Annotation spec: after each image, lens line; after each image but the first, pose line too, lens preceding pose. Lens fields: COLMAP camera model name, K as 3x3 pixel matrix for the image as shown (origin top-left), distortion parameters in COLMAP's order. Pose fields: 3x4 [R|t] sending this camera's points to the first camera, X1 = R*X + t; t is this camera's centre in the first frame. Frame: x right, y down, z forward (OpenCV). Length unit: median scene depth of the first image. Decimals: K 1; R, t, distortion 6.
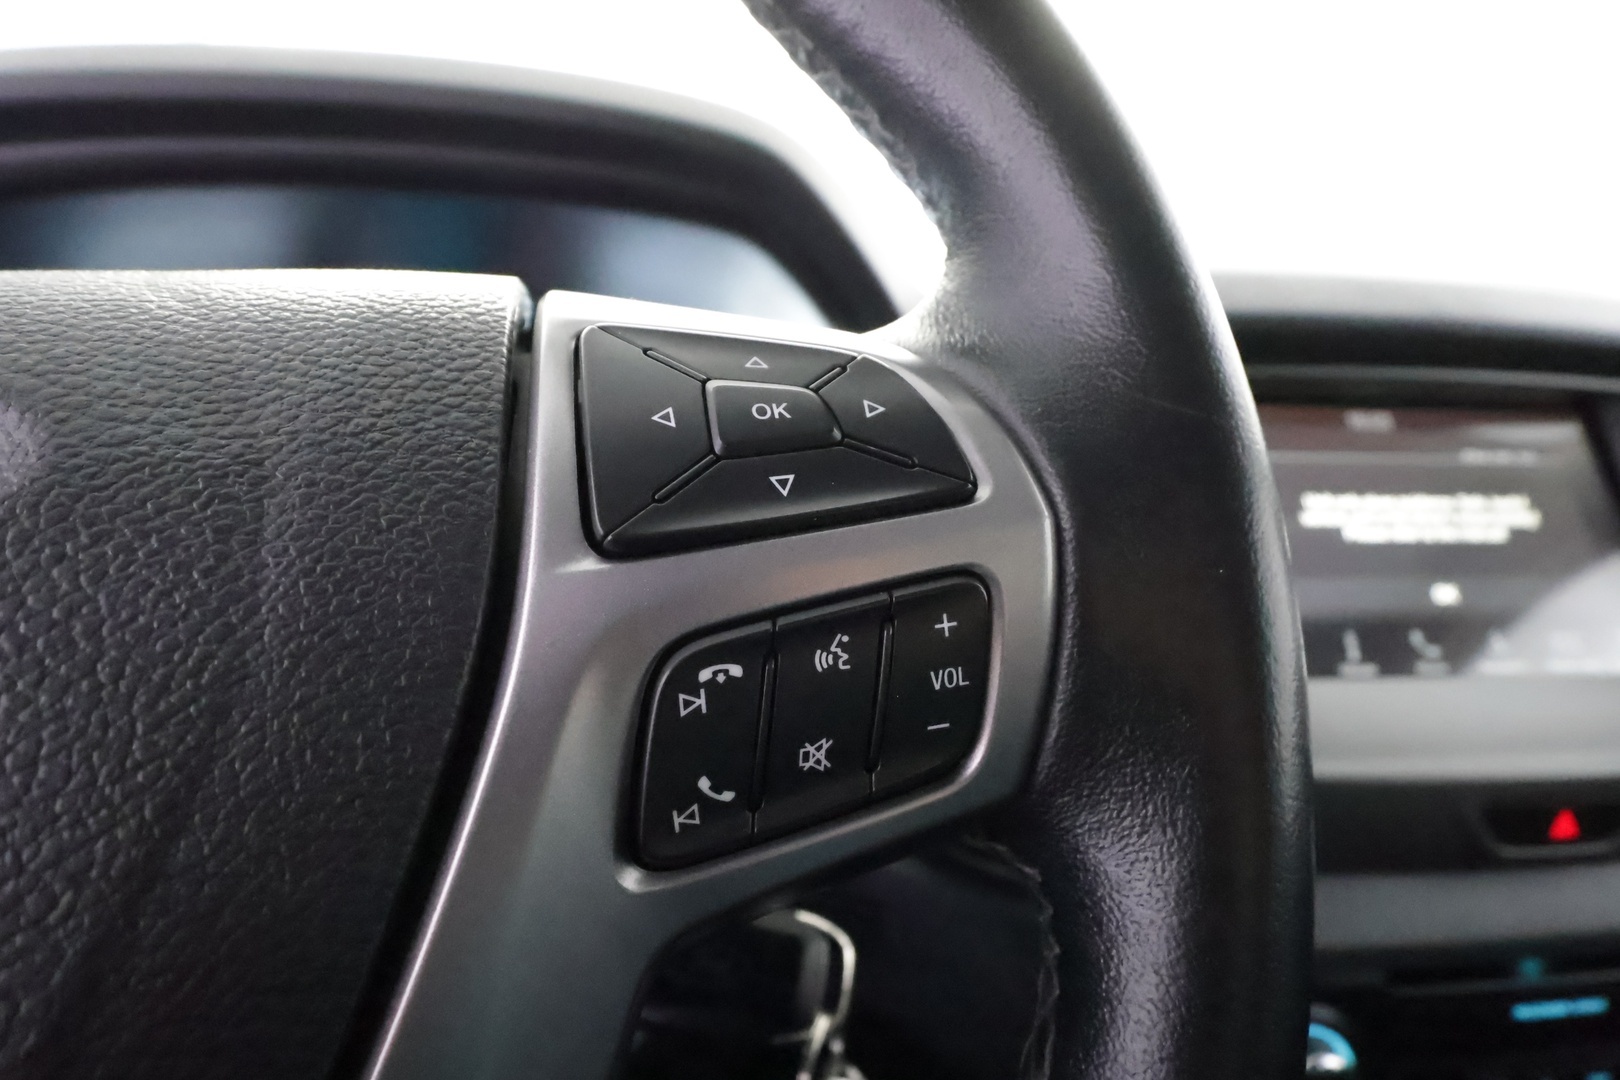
lens RADIAL K [[904.7, 0, 810.0], [0, 904.7, 540.0], [0, 0, 1]] dist [-0.005578, -0.001239]
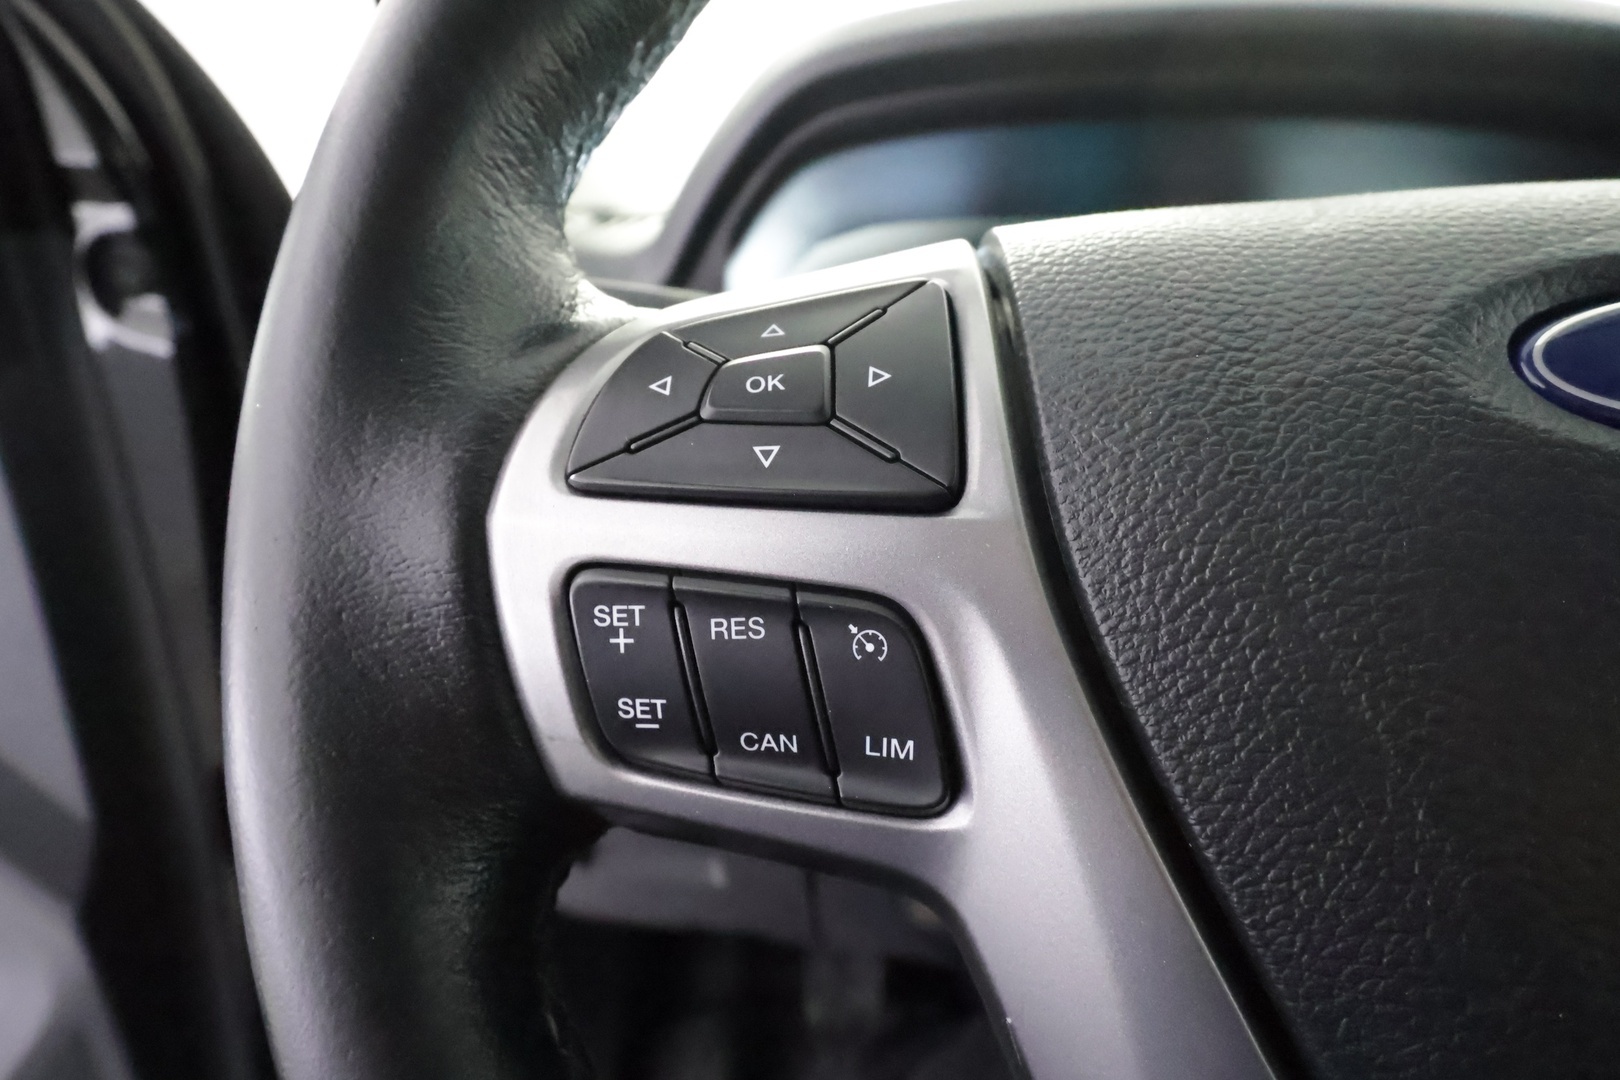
lens RADIAL K [[904.7, 0, 810.0], [0, 904.7, 540.0], [0, 0, 1]] dist [-0.005578, -0.001239]
pose [[0.844350, -0.007991, -0.535732, -0.478475], [0.047697, 0.997040, 0.060303, 0.018847], [0.533665, -0.076470, 0.842232, -0.199176]]
